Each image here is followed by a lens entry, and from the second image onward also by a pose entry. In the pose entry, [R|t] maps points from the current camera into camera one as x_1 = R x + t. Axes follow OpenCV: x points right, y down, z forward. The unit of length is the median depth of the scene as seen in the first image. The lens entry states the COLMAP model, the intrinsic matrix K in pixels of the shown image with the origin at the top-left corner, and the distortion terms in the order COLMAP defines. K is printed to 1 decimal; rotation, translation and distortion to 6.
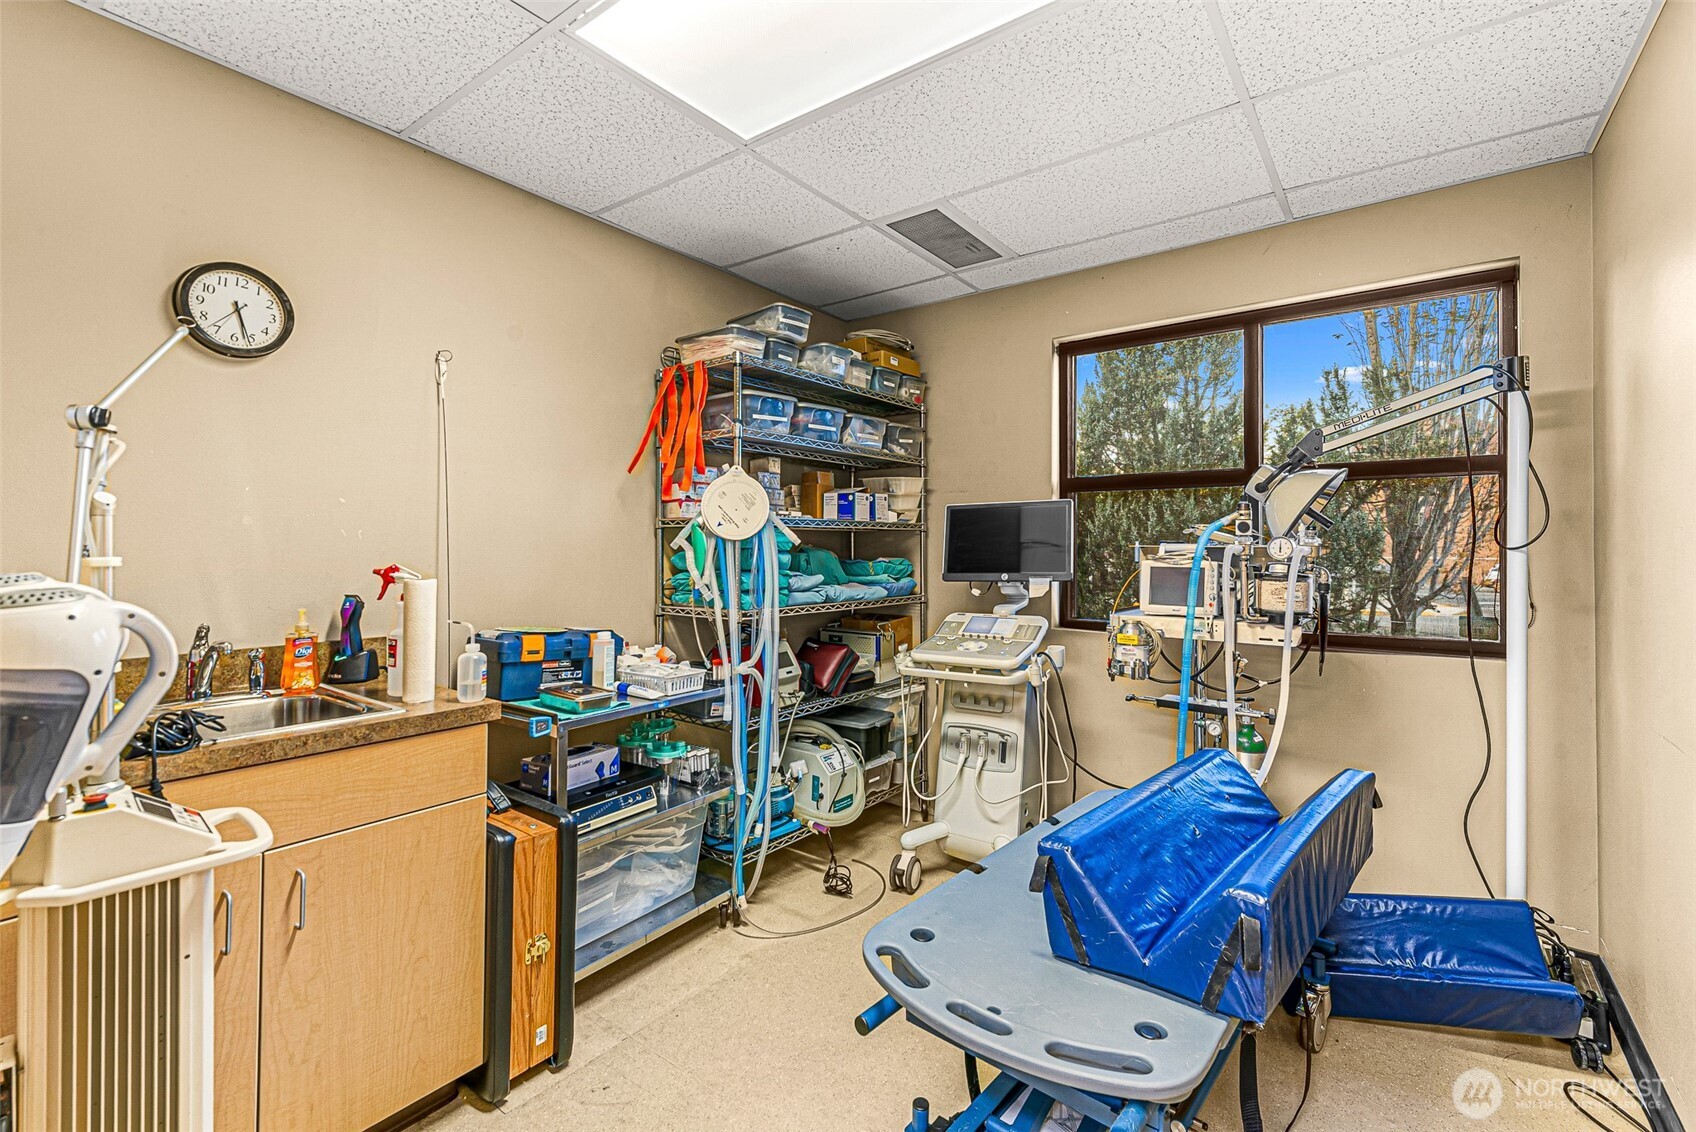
lens RADIAL K [[740.0, 0, 853.7], [0, 740.0, 552.9], [0, 0, 1]] dist [0.011554, -0.001120]
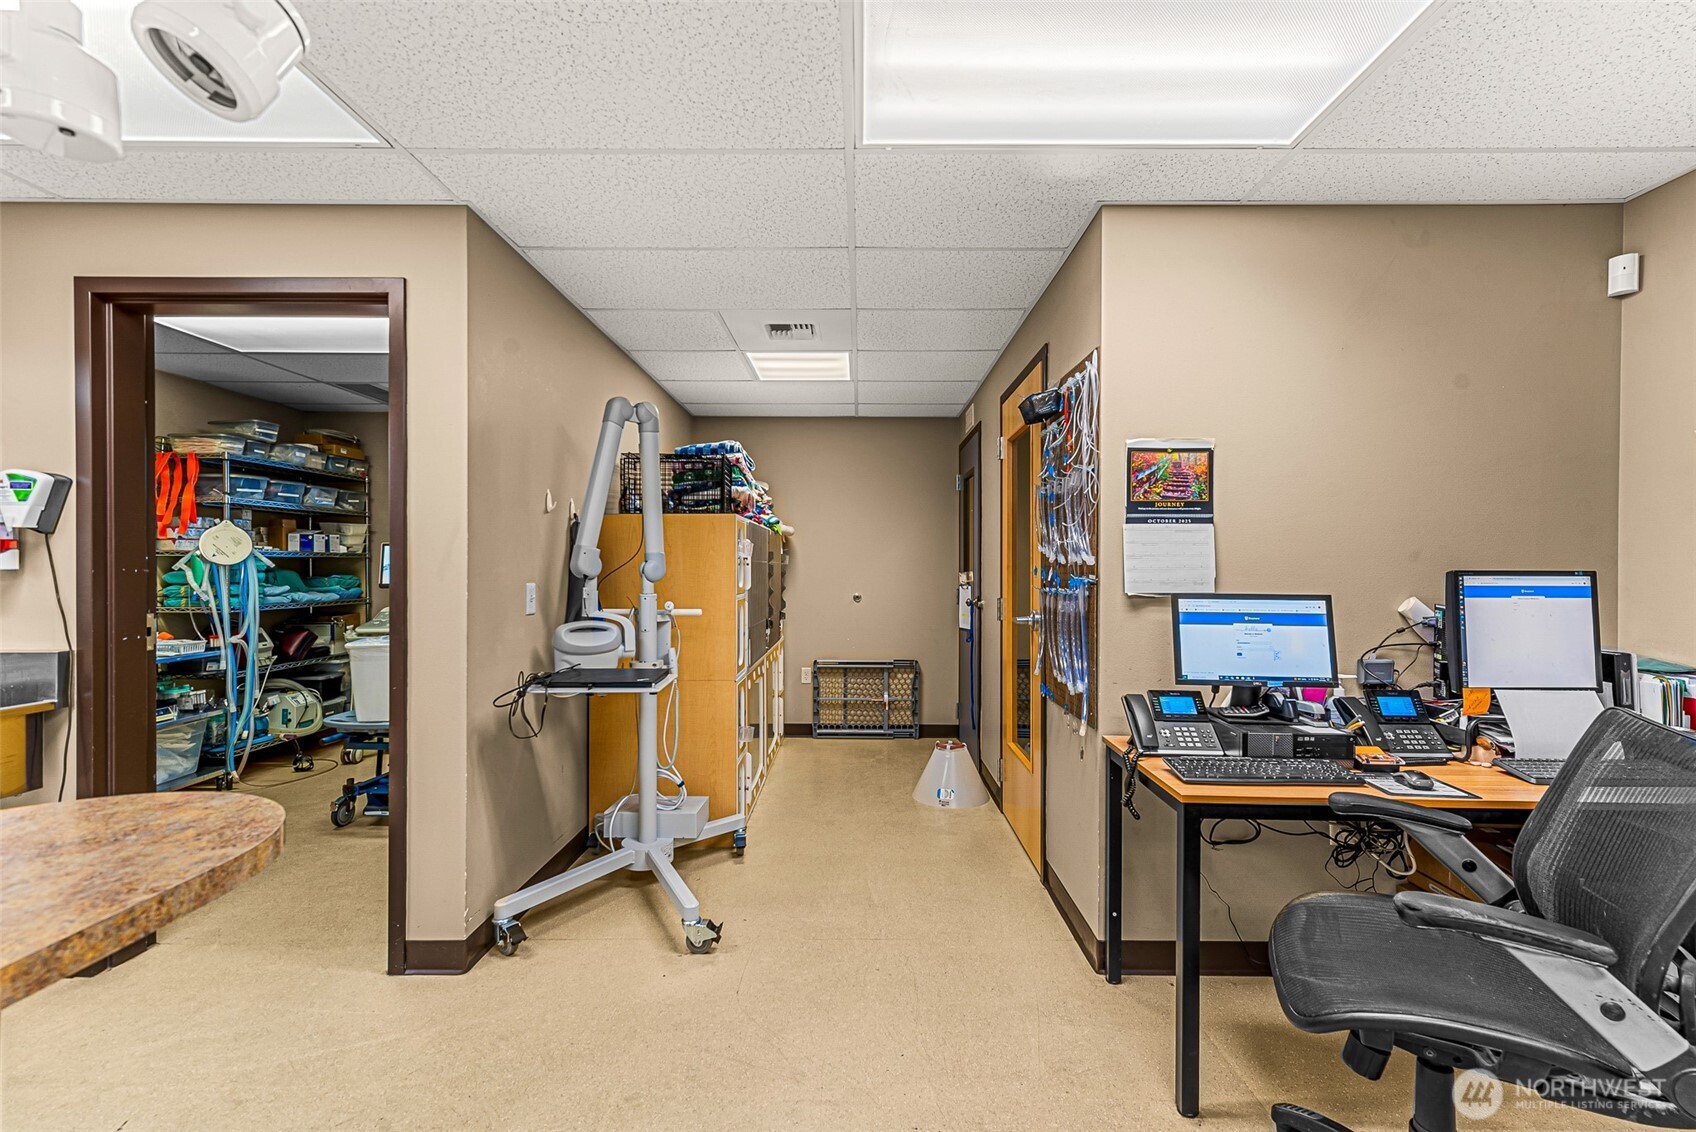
lens RADIAL K [[740.0, 0, 858.5], [0, 740.0, 571.3], [0, 0, 1]] dist [0.011554, -0.001120]
pose [[0.799913, -0.005311, 0.600093, -0.024723], [0.006521, 0.999979, 0.000158, 0.006184], [-0.600081, 0.003787, 0.799930, -1.105981]]
